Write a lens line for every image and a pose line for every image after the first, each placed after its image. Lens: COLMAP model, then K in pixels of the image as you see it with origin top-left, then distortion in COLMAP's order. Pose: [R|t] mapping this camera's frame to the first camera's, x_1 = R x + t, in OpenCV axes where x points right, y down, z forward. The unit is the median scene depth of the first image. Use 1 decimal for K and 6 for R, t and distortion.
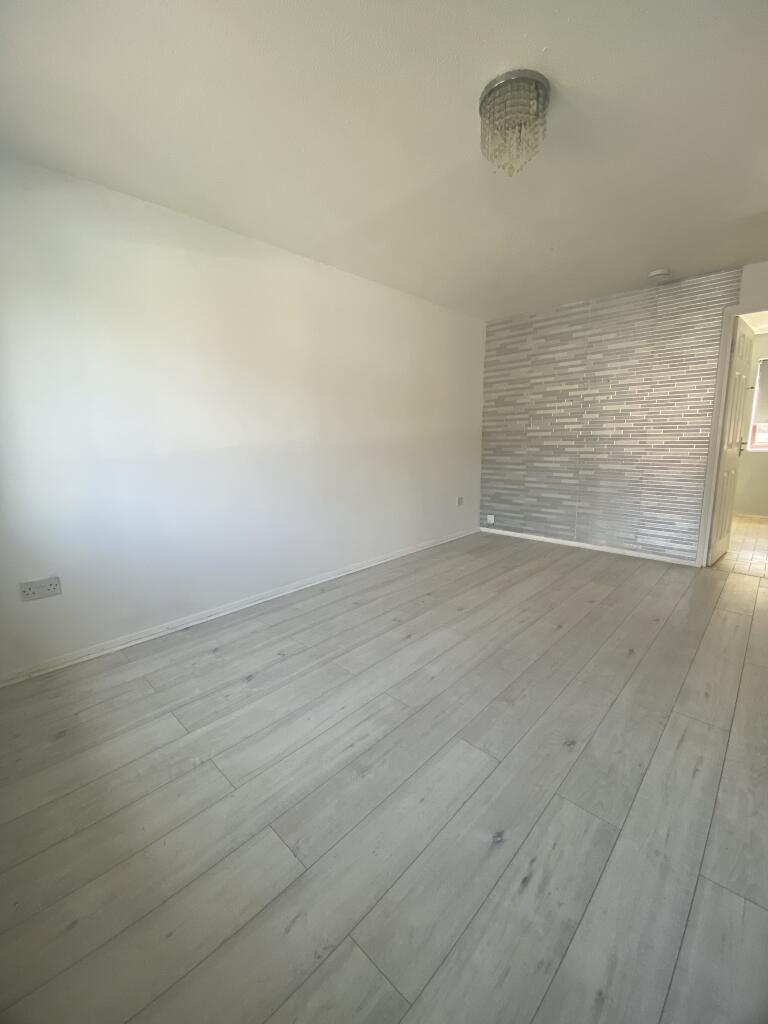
lens RADIAL K [[417.6, 0, 384.0], [0, 417.6, 512.0], [0, 0, 1]] dist [0.022819, -0.000126]
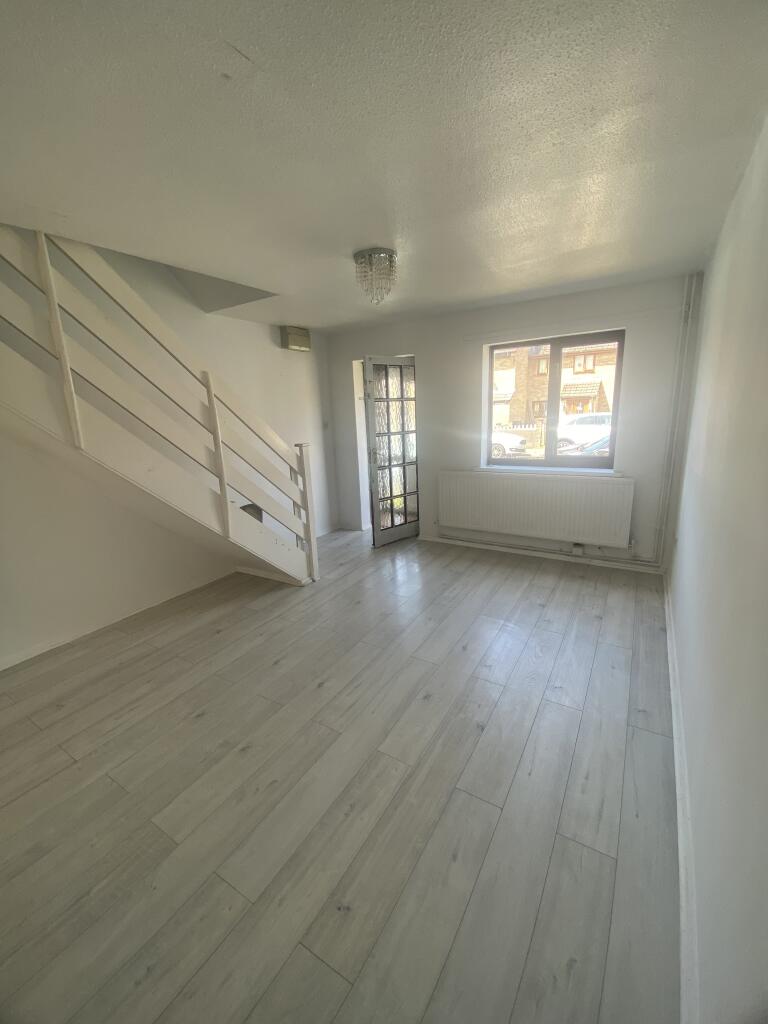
lens RADIAL K [[417.6, 0, 384.0], [0, 417.6, 512.0], [0, 0, 1]] dist [0.022819, -0.000126]
pose [[-0.975044, 0.104420, -0.195924, 0.439411], [0.014052, 0.909745, 0.414929, -0.485302], [0.221568, 0.401821, -0.888509, 1.781370]]
